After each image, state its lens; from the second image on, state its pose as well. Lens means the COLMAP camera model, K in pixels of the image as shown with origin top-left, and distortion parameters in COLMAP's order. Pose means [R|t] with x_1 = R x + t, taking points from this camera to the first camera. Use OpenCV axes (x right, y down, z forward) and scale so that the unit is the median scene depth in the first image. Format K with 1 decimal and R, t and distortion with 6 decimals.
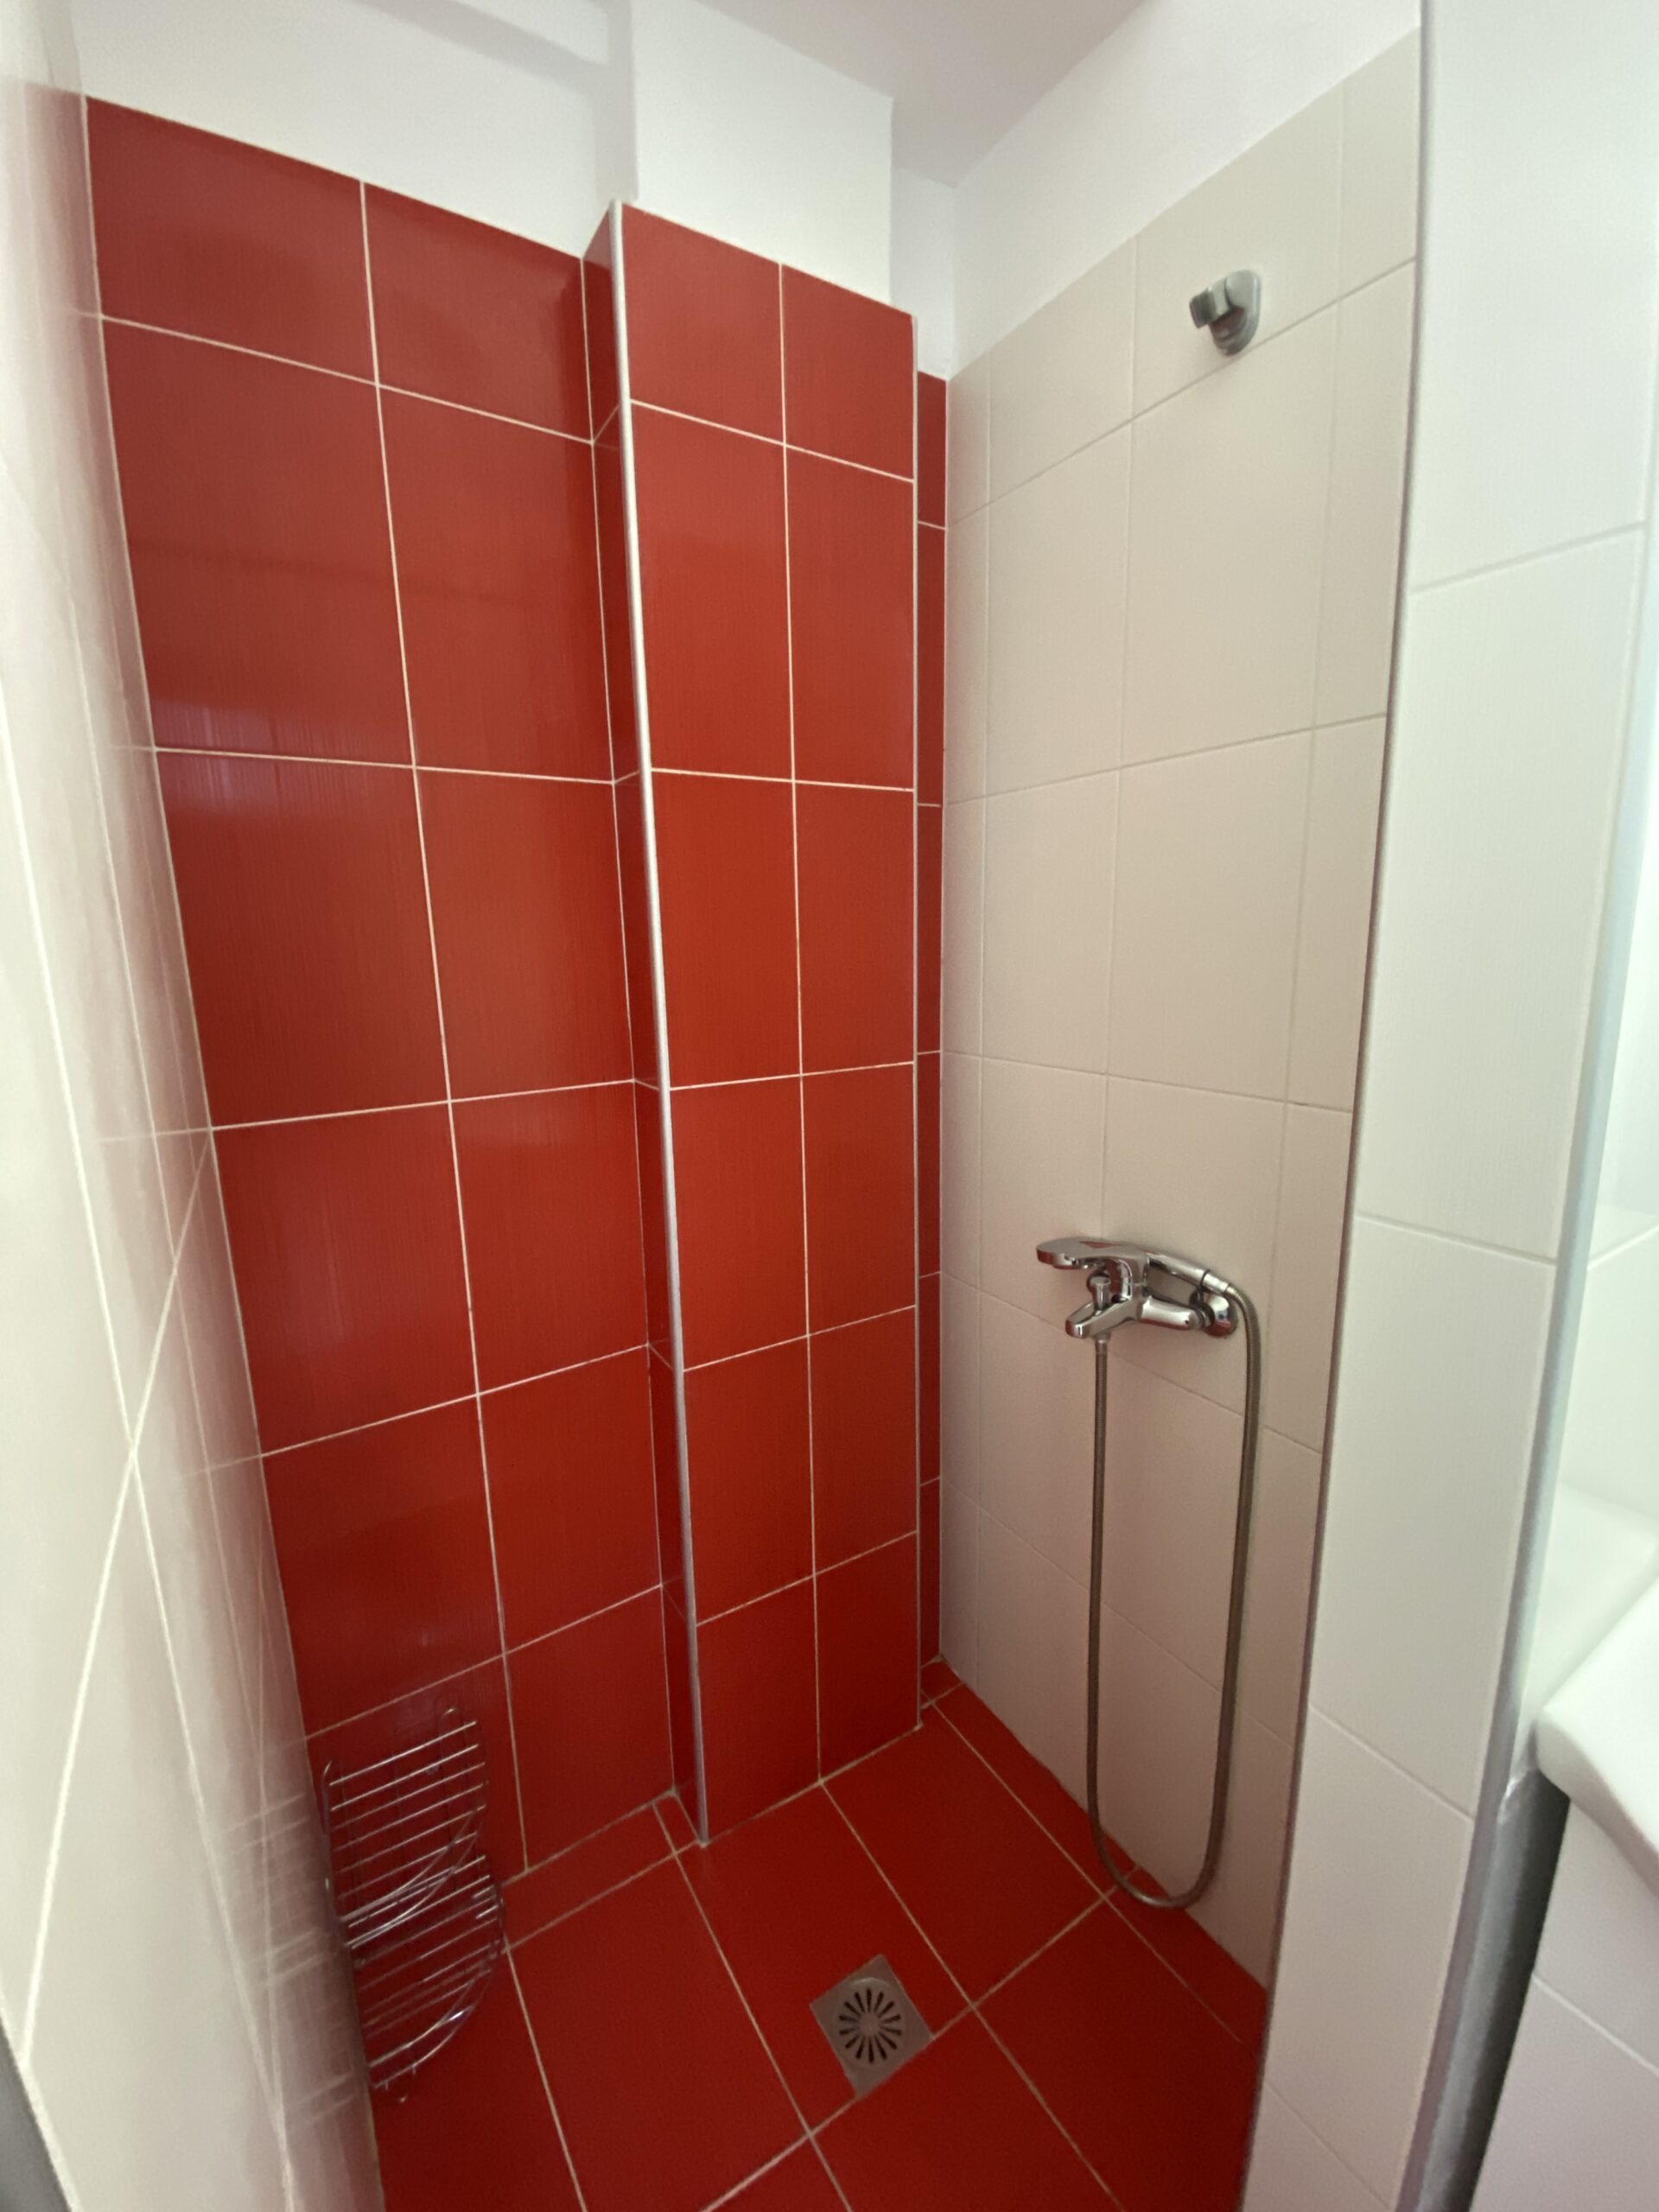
lens RADIAL K [[893.3, 0, 829.2], [0, 893.3, 1094.6], [0, 0, 1]] dist [0.031404, -0.026558]
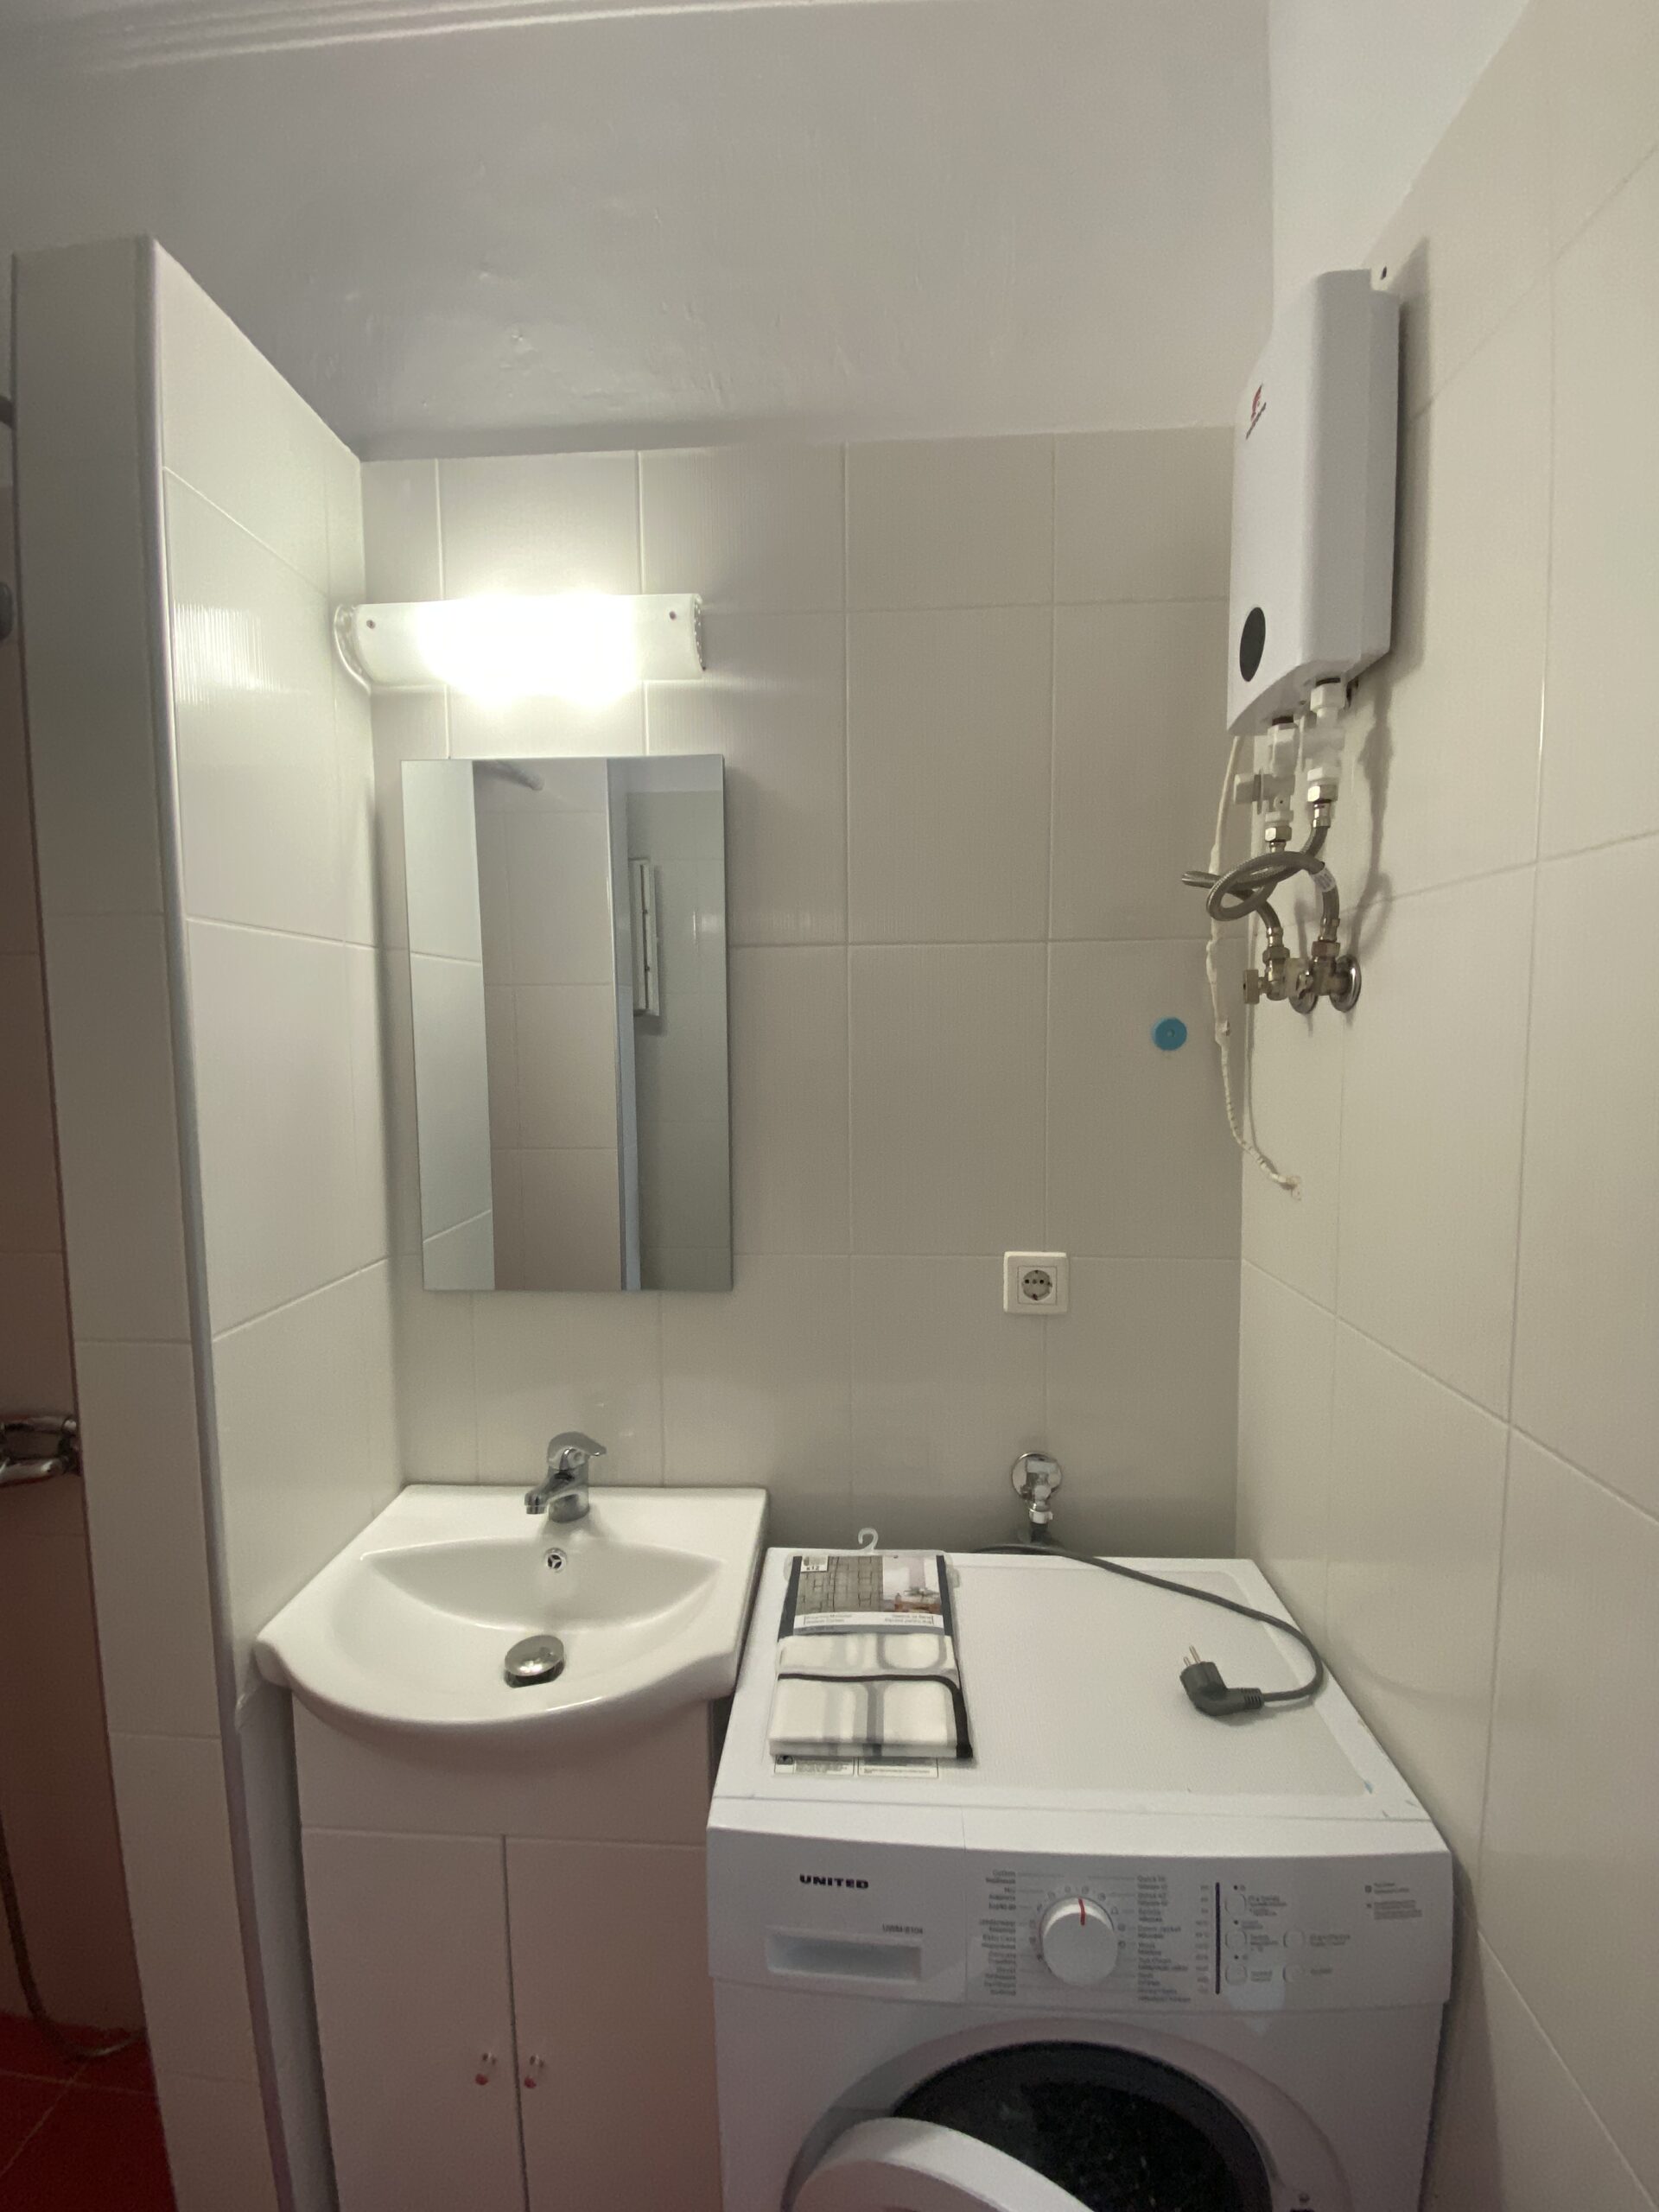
lens RADIAL K [[901.7, 0, 845.1], [0, 901.7, 1093.9], [0, 0, 1]] dist [0.002781, -0.010235]
pose [[0.566854, -0.045229, 0.822576, 0.072553], [0.145179, 0.988349, -0.045701, -0.003762], [-0.810925, 0.145326, 0.566816, -0.404734]]
